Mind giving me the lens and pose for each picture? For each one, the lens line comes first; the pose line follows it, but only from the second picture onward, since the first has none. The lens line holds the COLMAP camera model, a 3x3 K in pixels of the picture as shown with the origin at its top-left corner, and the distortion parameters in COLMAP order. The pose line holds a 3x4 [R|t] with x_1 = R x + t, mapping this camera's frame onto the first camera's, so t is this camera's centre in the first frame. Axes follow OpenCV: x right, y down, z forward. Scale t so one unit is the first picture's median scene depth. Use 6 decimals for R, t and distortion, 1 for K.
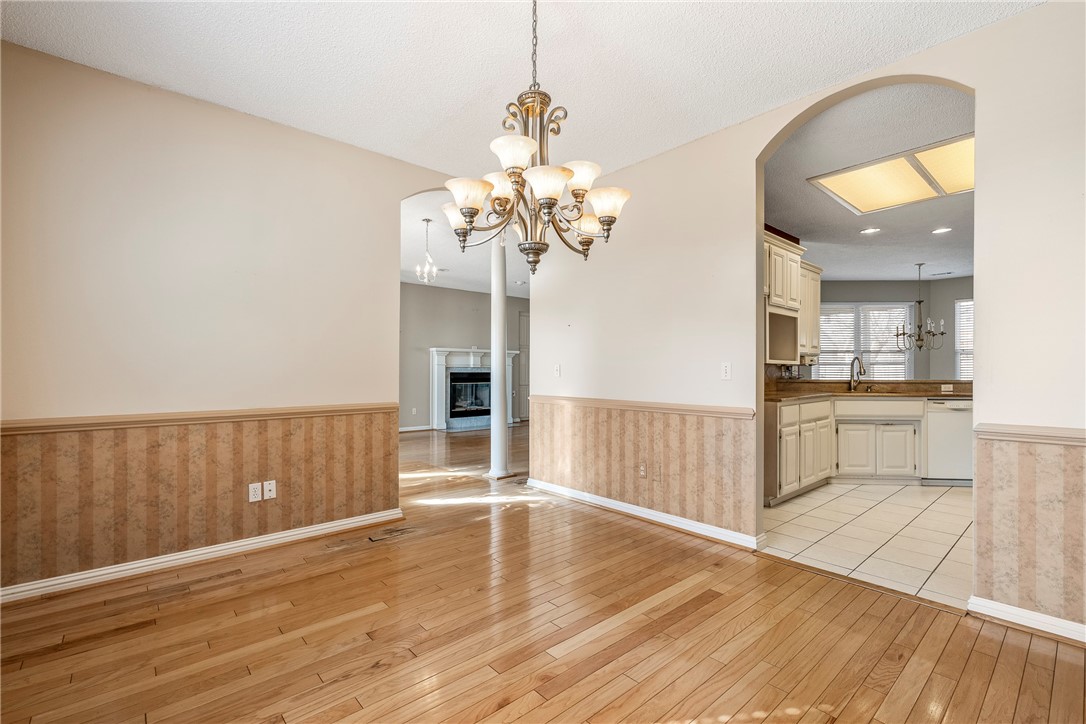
lens RADIAL K [[475.7, 0, 540.3], [0, 475.7, 368.7], [0, 0, 1]] dist [0.000220, 0.000305]
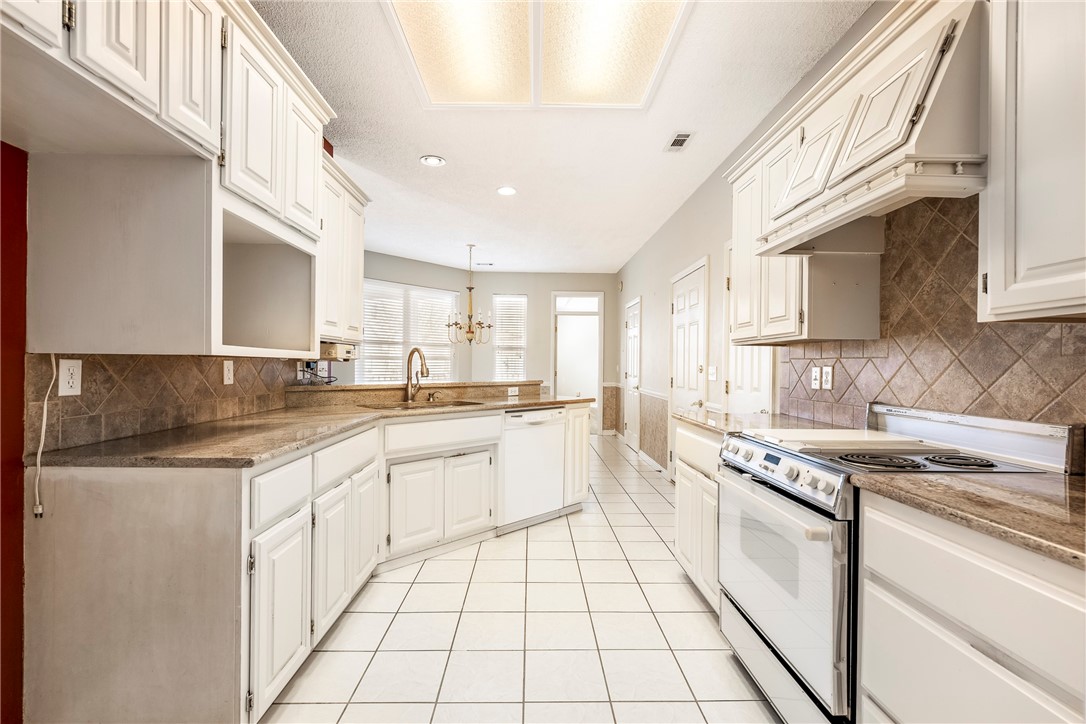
lens RADIAL K [[475.7, 0, 540.3], [0, 475.7, 368.7], [0, 0, 1]] dist [0.000220, 0.000305]
pose [[0.638187, -0.001617, 0.769880, 0.305832], [-0.011174, 0.999873, 0.011363, -0.006704], [-0.769801, -0.015854, 0.638087, 0.505441]]
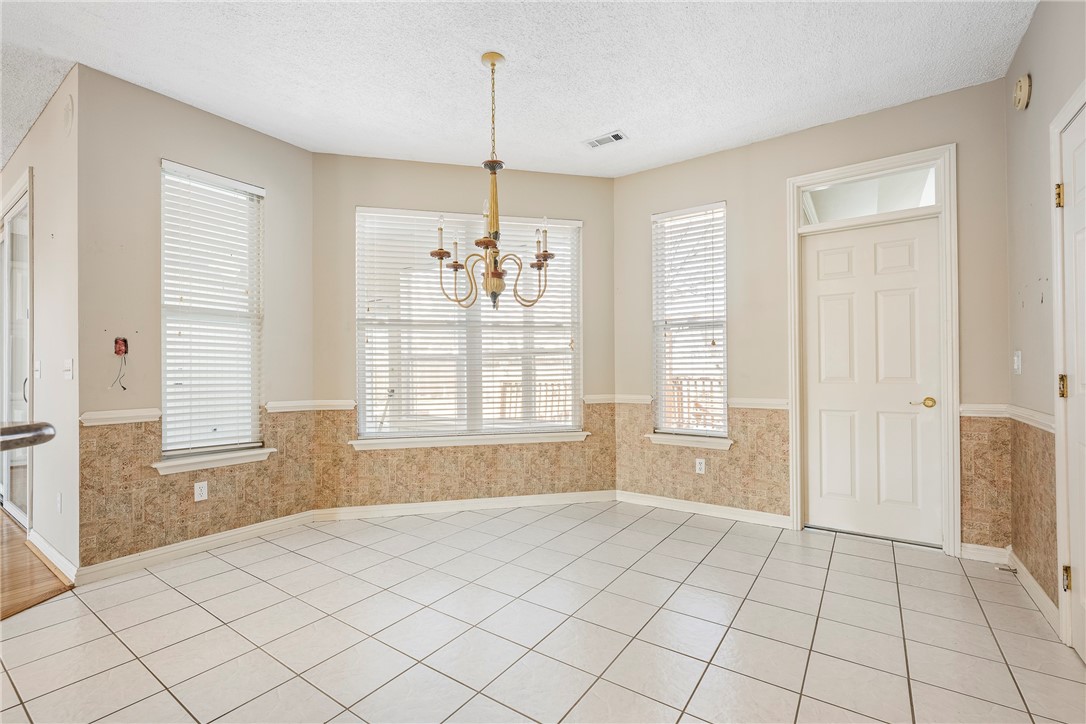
lens RADIAL K [[475.7, 0, 540.3], [0, 475.7, 368.7], [0, 0, 1]] dist [0.000220, 0.000305]
pose [[0.969188, -0.003575, 0.246296, 1.104643], [0.004588, 0.999983, -0.003538, 0.014442], [-0.246280, 0.004559, 0.969188, 0.970277]]
